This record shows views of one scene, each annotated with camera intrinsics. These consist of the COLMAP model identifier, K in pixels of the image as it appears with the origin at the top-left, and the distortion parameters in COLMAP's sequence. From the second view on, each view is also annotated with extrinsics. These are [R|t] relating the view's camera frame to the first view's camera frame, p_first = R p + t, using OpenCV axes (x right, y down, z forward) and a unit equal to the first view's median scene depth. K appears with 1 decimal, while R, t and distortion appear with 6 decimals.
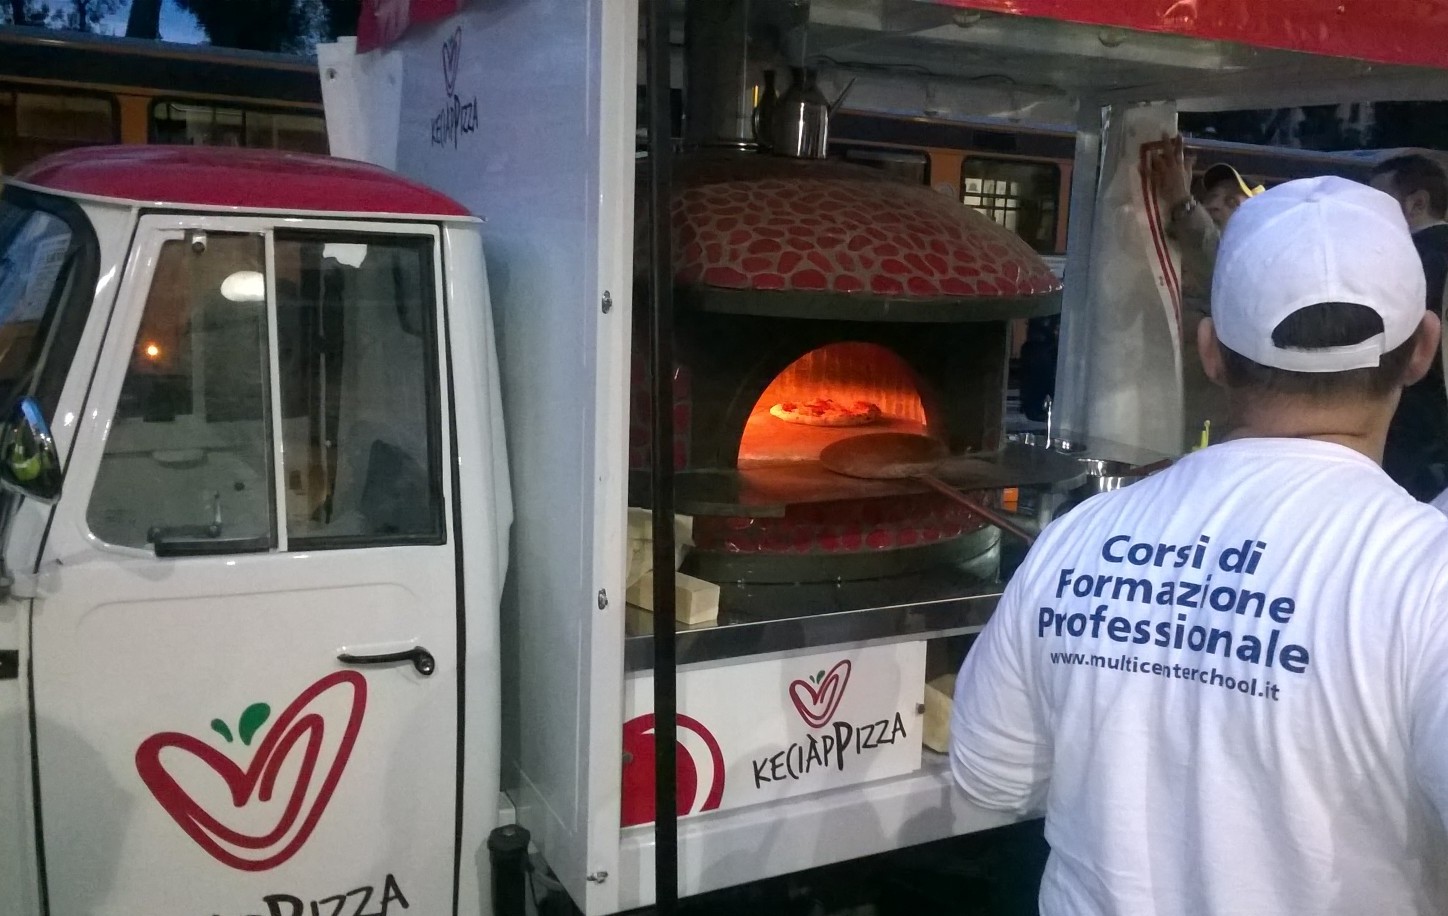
lens RADIAL K [[1249.1, 0, 785.7], [0, 1249.1, 448.5], [0, 0, 1]] dist [0.020661, -0.020952]
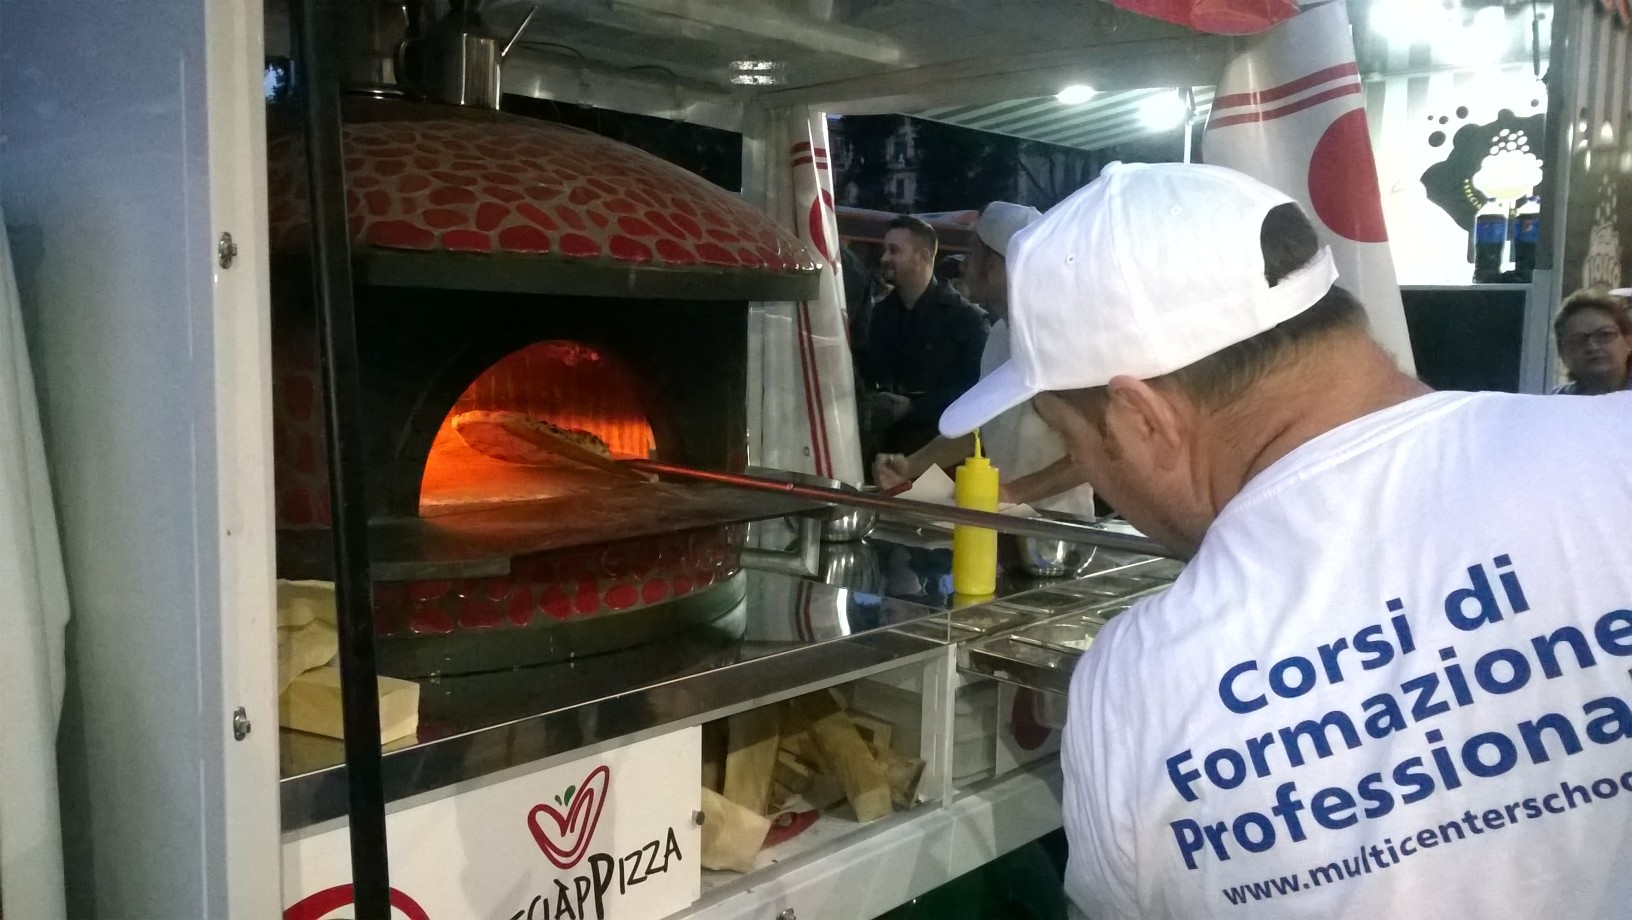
lens RADIAL K [[1298.3, 0, 826.5], [0, 1298.3, 456.5], [0, 0, 1]] dist [0.036073, -0.037383]
pose [[0.941403, -0.054328, 0.332878, -0.070110], [0.070239, 0.996883, -0.035941, 0.026769], [-0.329888, 0.057216, 0.942285, 0.237778]]
